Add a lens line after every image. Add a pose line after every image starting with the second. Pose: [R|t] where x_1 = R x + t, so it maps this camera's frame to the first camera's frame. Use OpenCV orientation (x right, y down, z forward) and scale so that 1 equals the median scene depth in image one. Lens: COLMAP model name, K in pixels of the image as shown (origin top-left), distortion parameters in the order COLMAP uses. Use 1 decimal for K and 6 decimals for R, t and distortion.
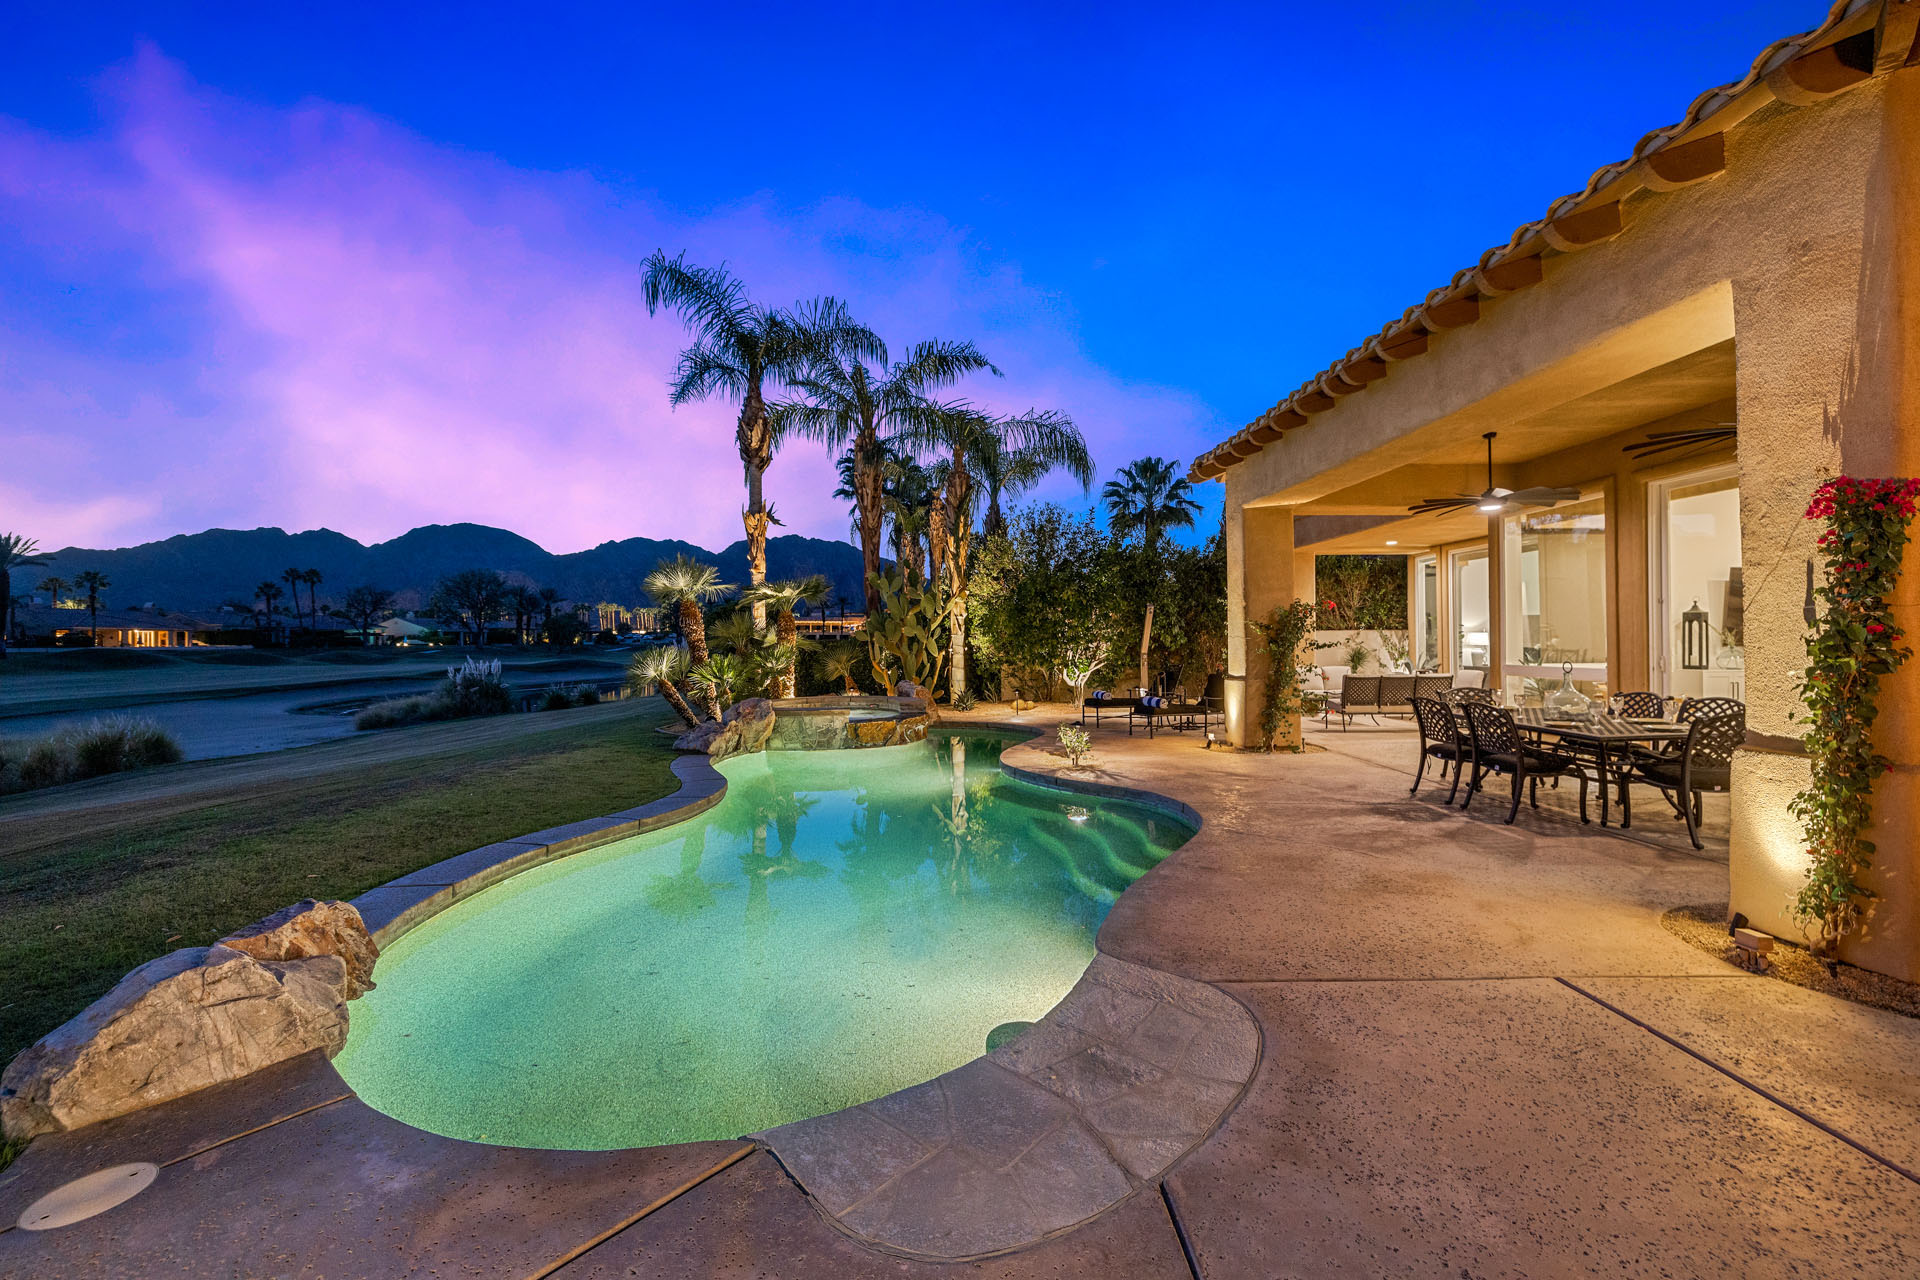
lens RADIAL K [[801.5, 0, 959.5], [0, 801.5, 634.6], [0, 0, 1]] dist [-0.000567, -0.000075]
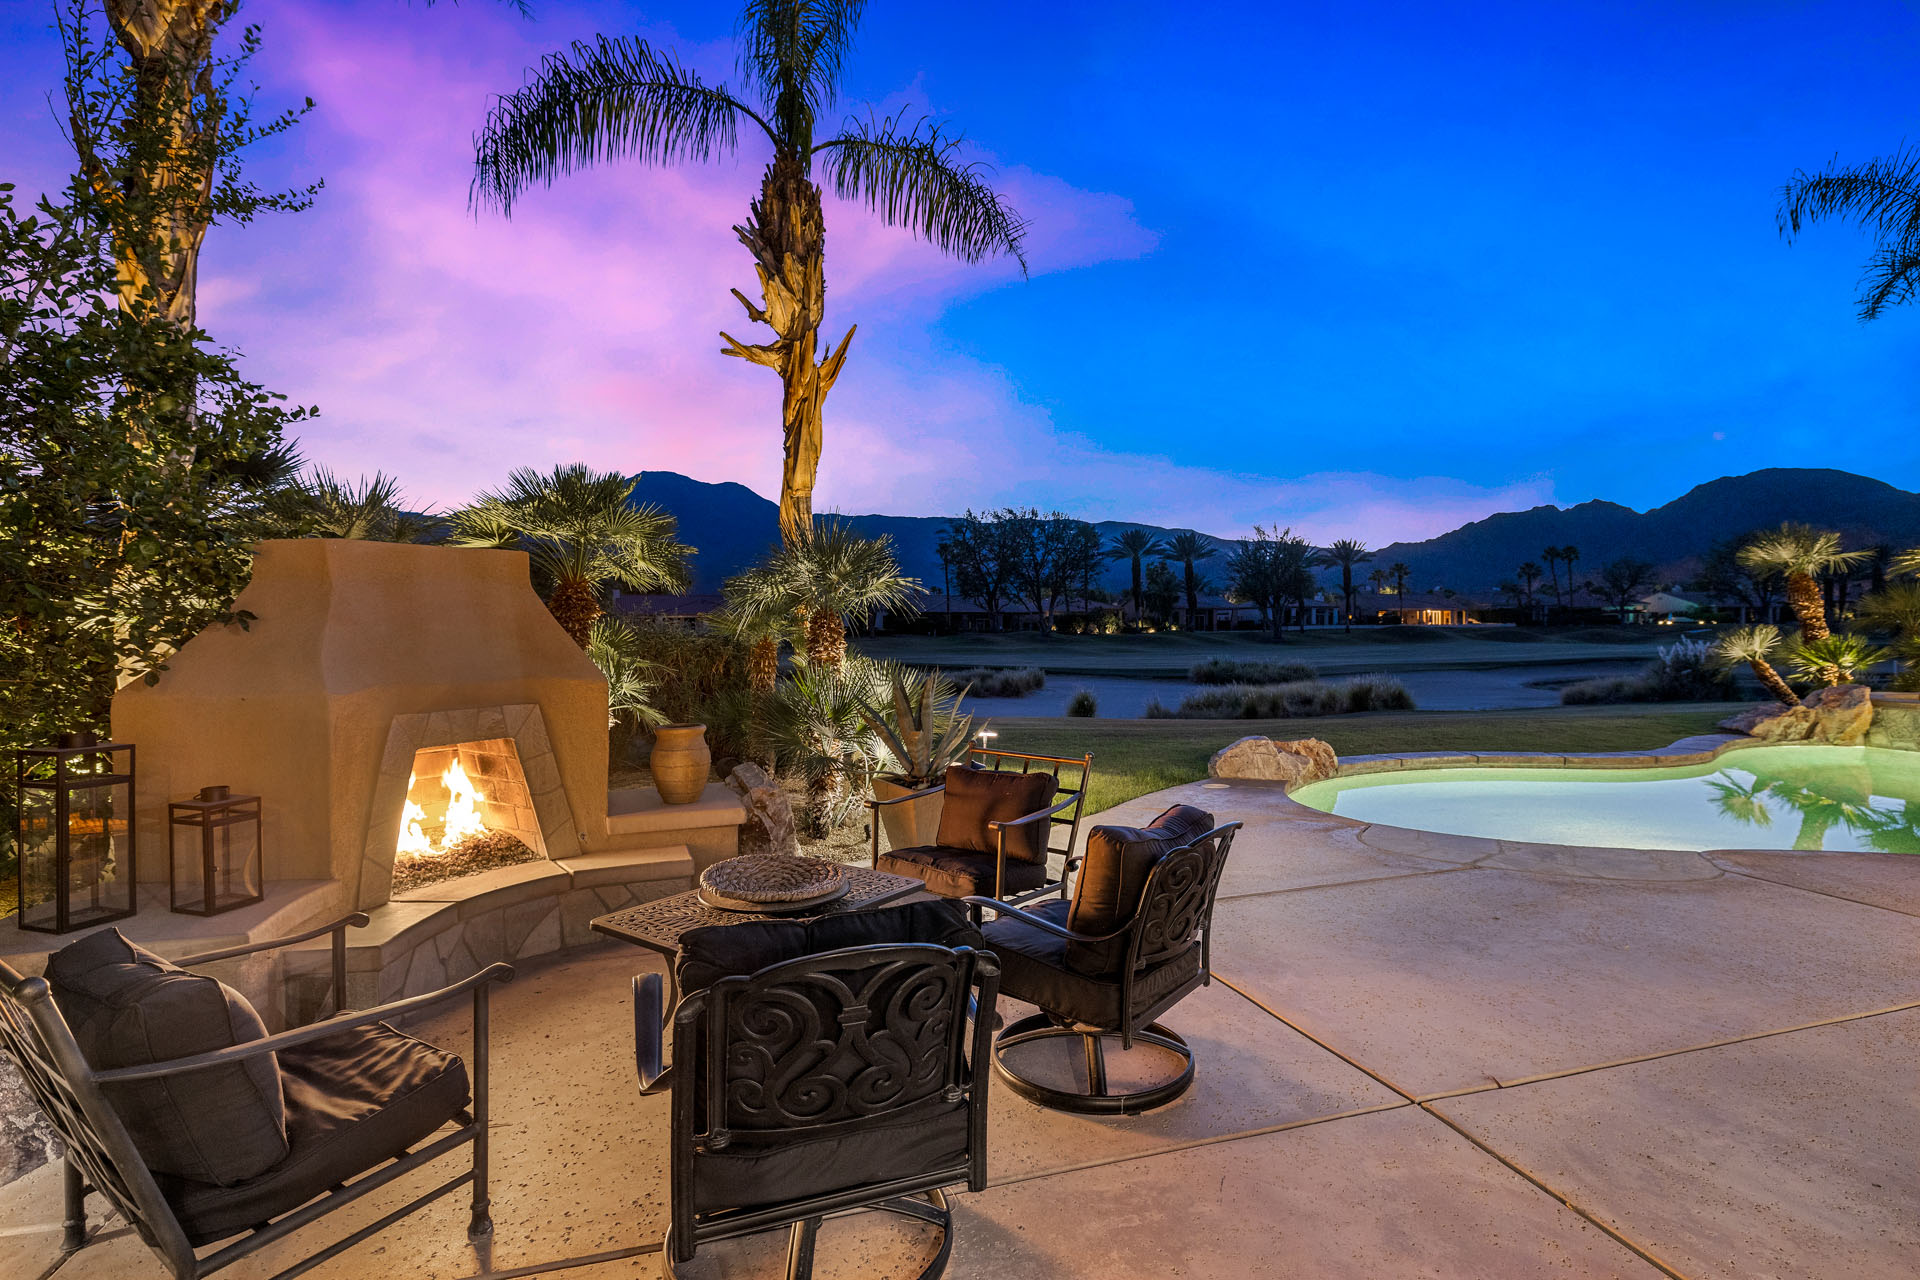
lens RADIAL K [[880.9, 0, 956.3], [0, 880.9, 636.6], [0, 0, 1]] dist [-0.008019, 0.000878]
pose [[0.265327, 0.015485, -0.964034, 0.253417], [0.011965, 0.999741, 0.019352, -0.001752], [0.964084, -0.016669, 0.265073, -0.118519]]
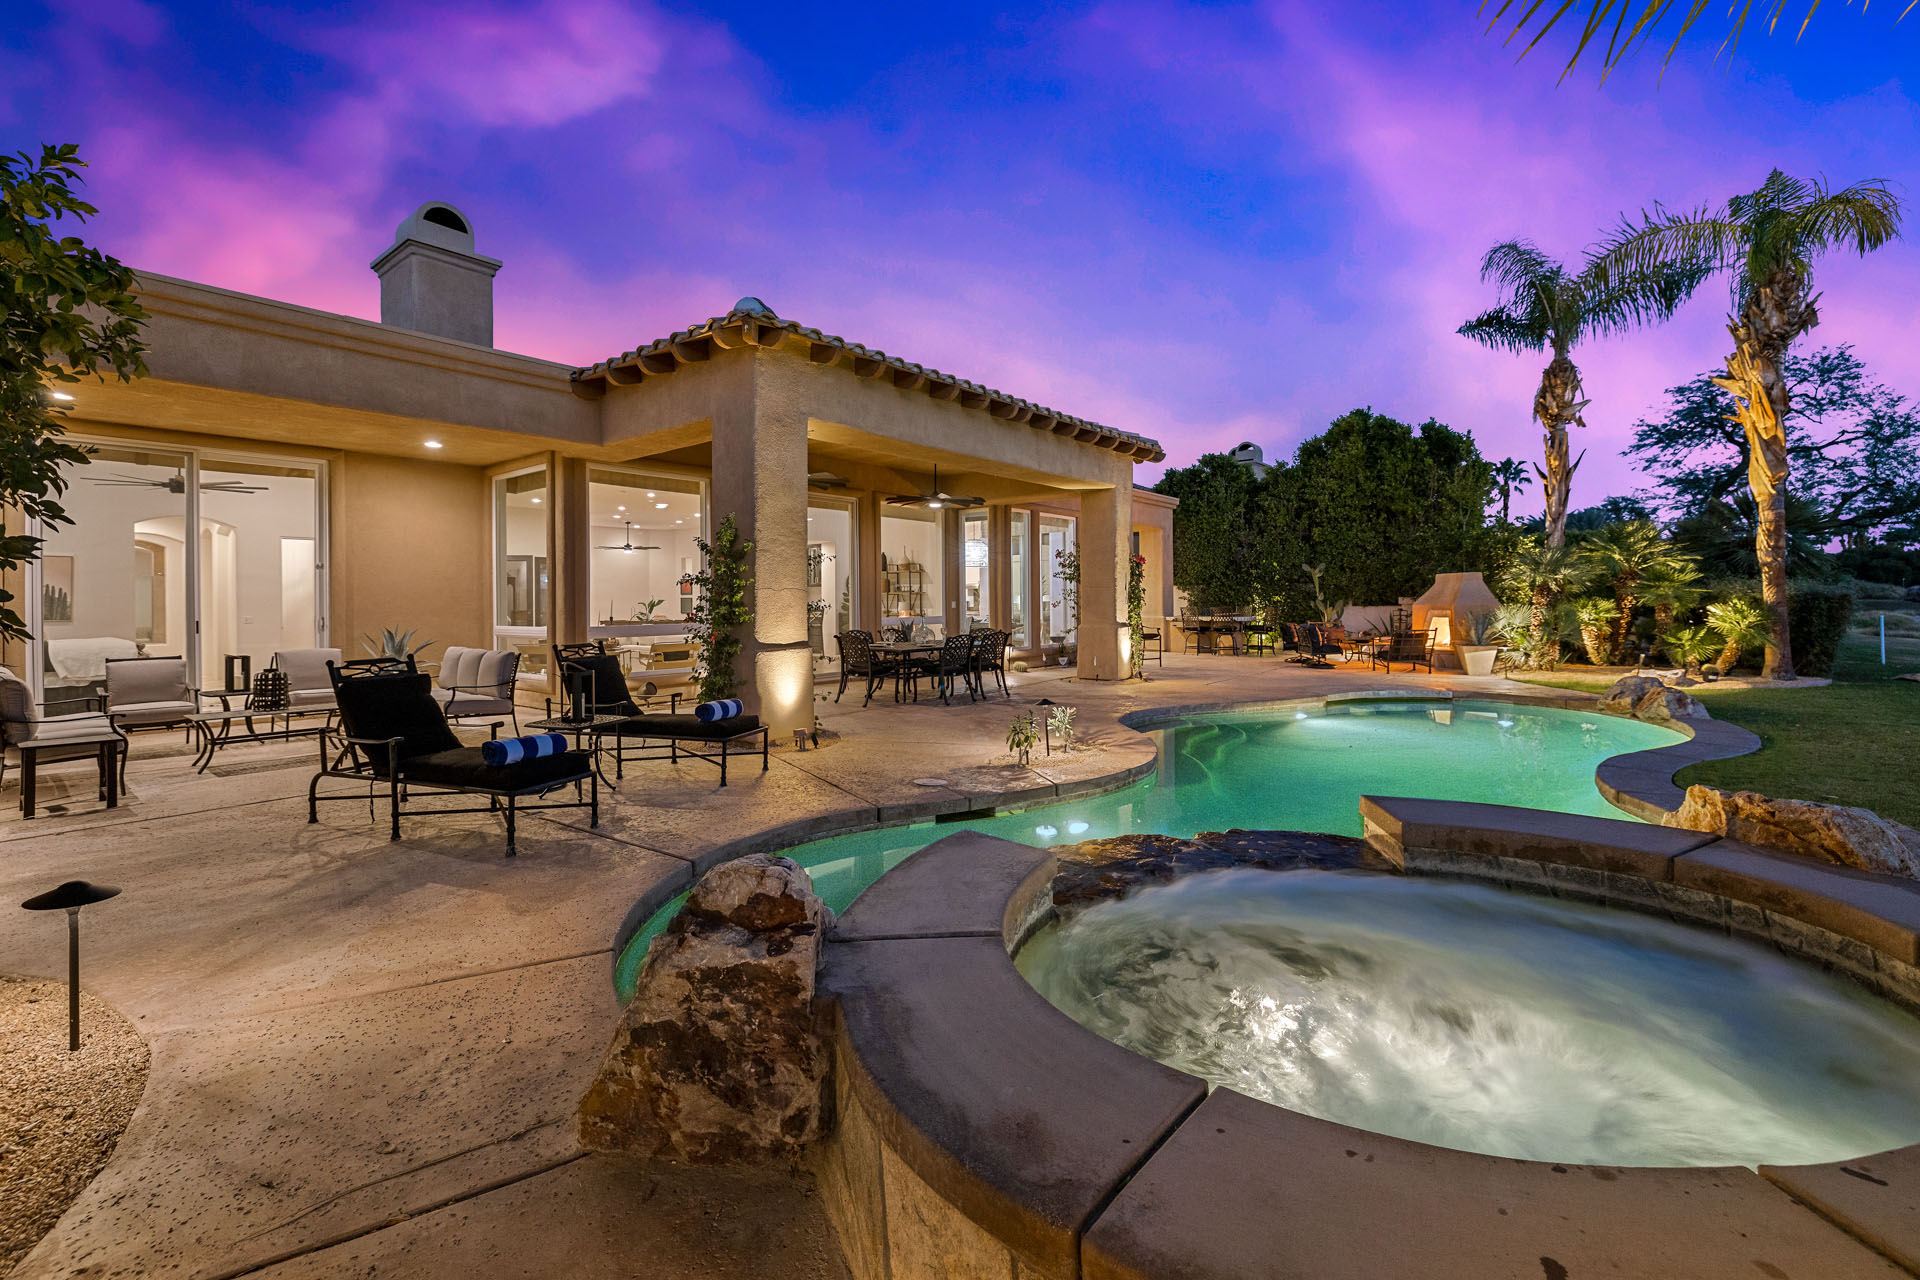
lens RADIAL K [[801.5, 0, 953.2], [0, 801.5, 606.4], [0, 0, 1]] dist [-0.000567, -0.000075]
pose [[-0.770162, 0.010695, 0.637759, -0.133258], [0.011602, 0.999929, -0.002759, 0.011232], [-0.637743, 0.005275, -0.770231, 0.845455]]
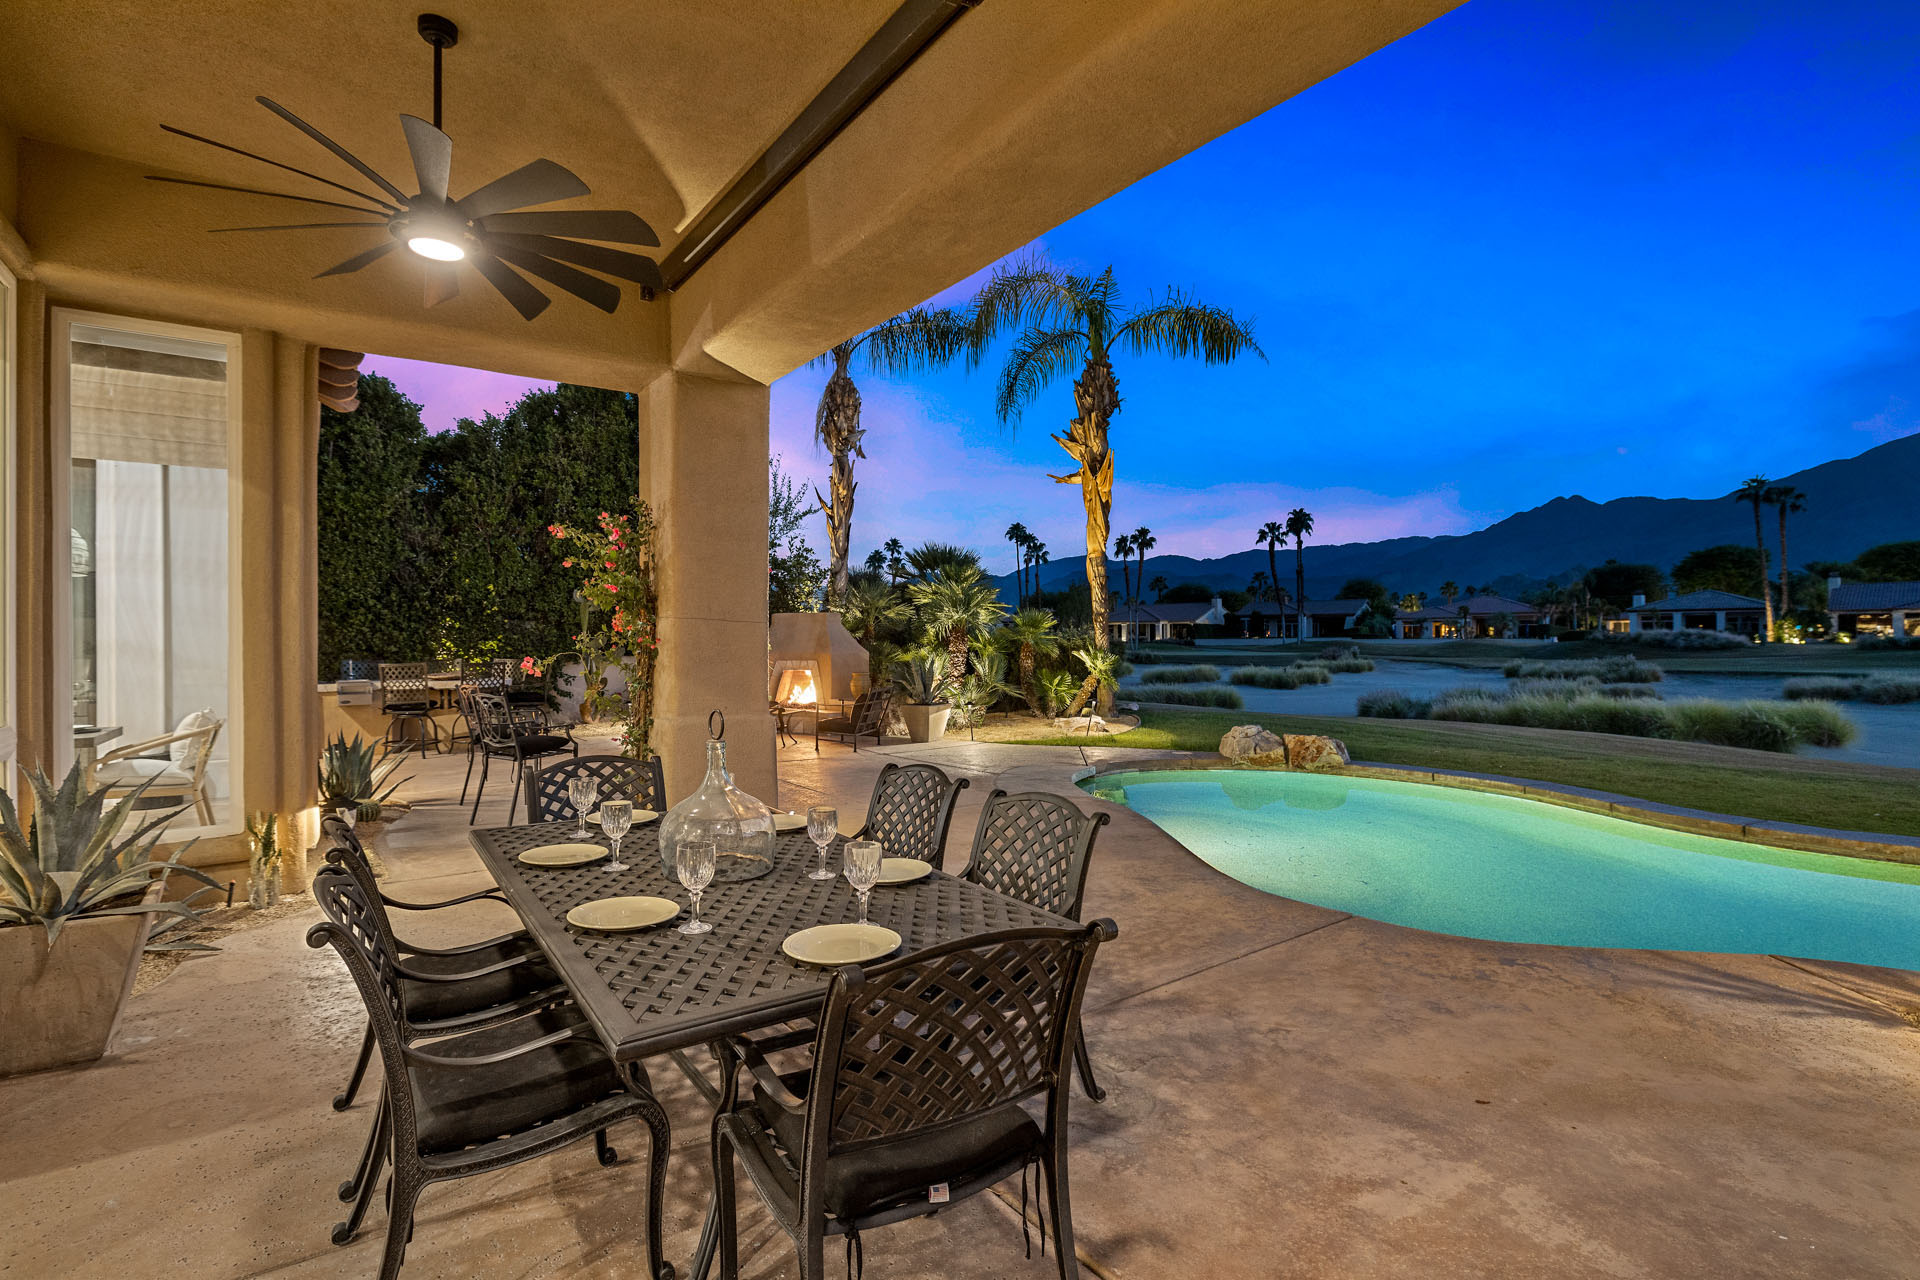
lens RADIAL K [[903.7, 0, 961.2], [0, 903.7, 631.1], [0, 0, 1]] dist [-0.006077, 0.001636]
pose [[-0.818265, 0.009777, -0.574758, 0.339133], [0.016234, 0.999850, -0.006104, 0.000767], [0.574612, -0.014325, -0.818300, 0.521483]]
